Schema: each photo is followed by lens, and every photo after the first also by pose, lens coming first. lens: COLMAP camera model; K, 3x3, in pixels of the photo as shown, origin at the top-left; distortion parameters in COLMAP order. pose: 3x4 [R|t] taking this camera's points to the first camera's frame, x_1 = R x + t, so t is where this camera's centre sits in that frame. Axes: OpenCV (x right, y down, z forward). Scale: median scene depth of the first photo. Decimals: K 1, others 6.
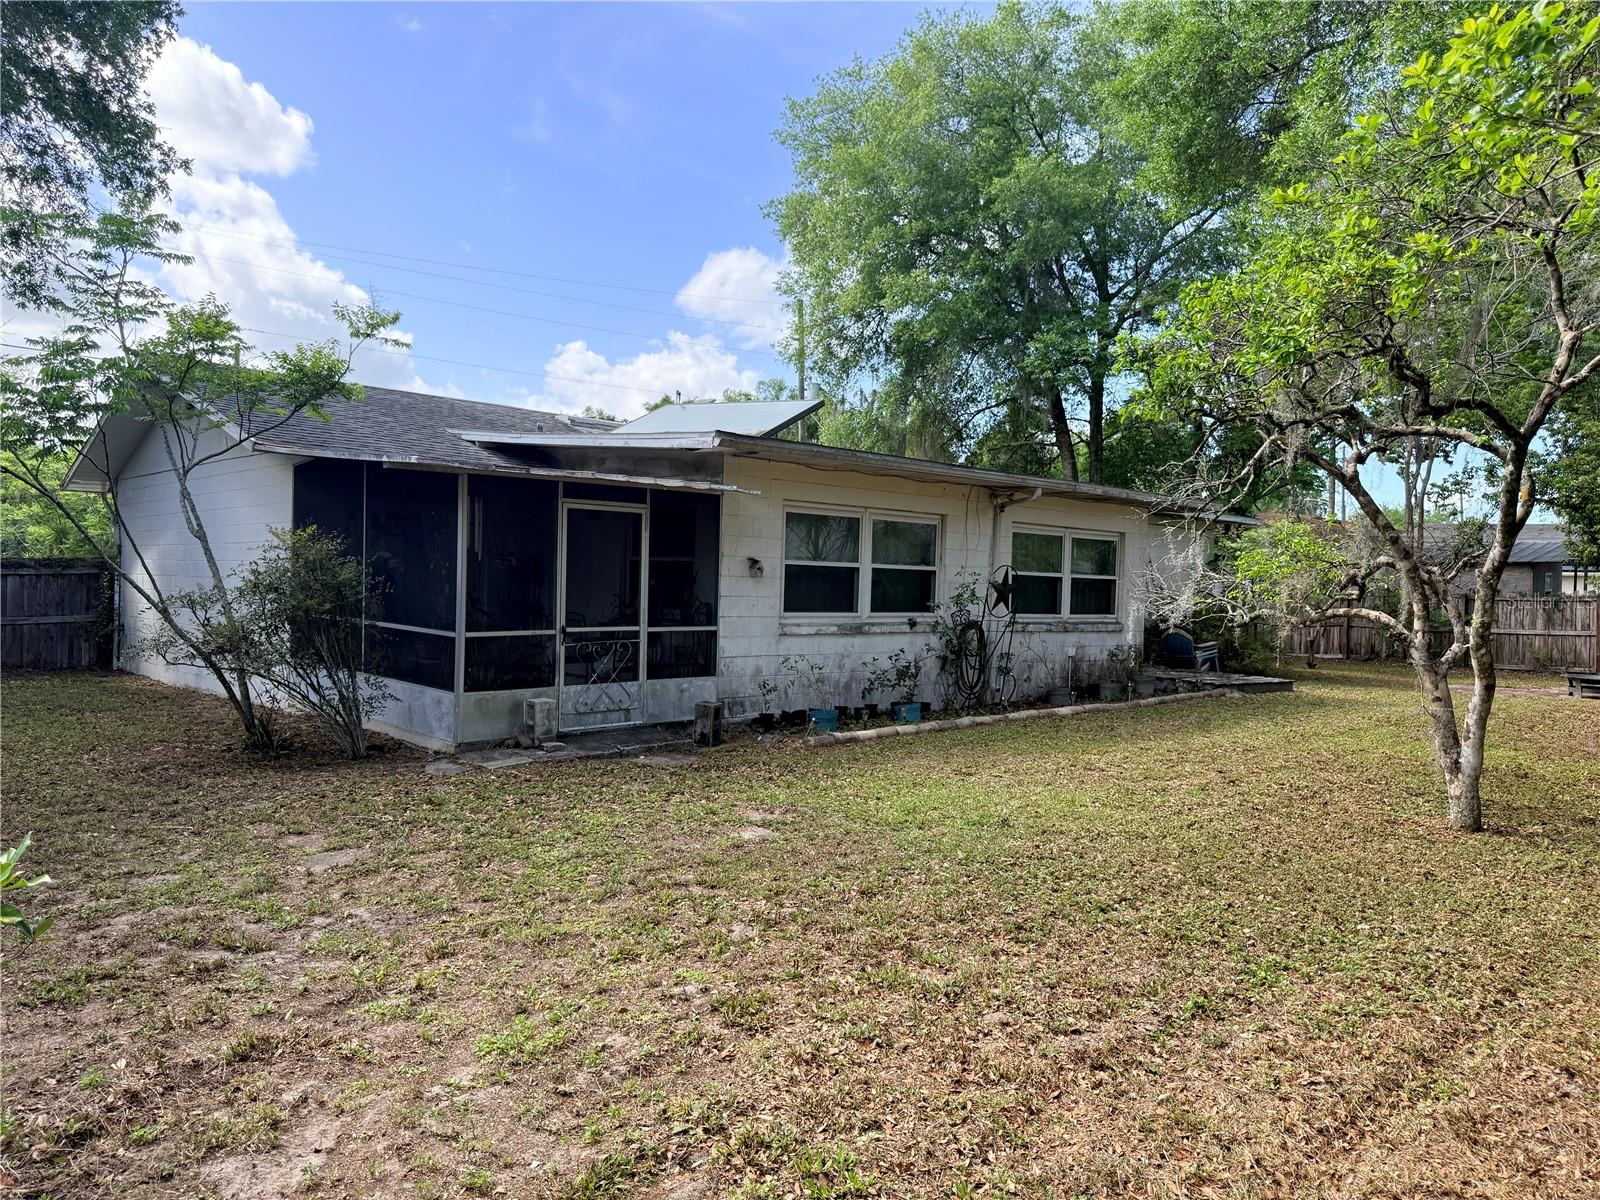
lens RADIAL K [[1122.6, 0, 800.0], [0, 1122.6, 600.0], [0, 0, 1]] dist [0.048537, -0.001244]
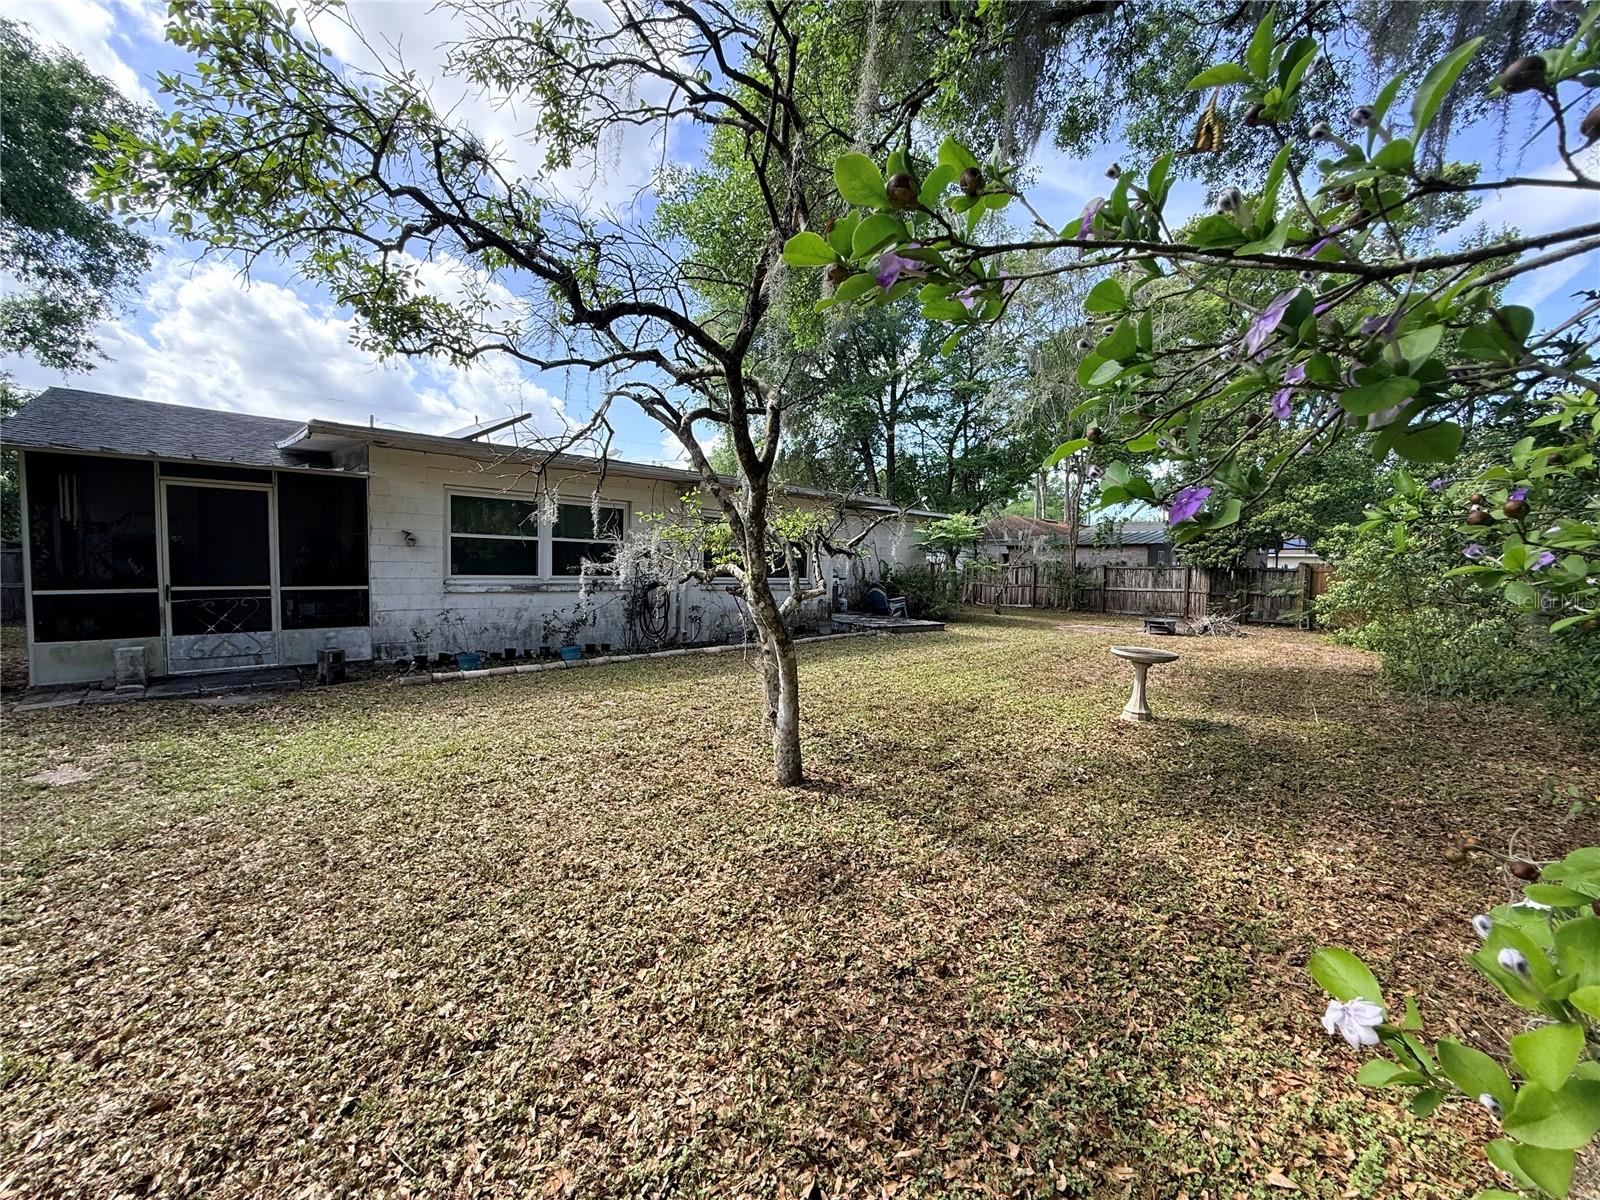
lens RADIAL K [[633.8, 0, 800.0], [0, 633.8, 600.0], [0, 0, 1]] dist [0.001460, 0.000194]
pose [[0.999899, -0.003709, -0.013730, 0.410356], [0.004257, 0.999188, 0.040061, 0.013039], [0.013571, -0.040115, 0.999103, 0.308232]]
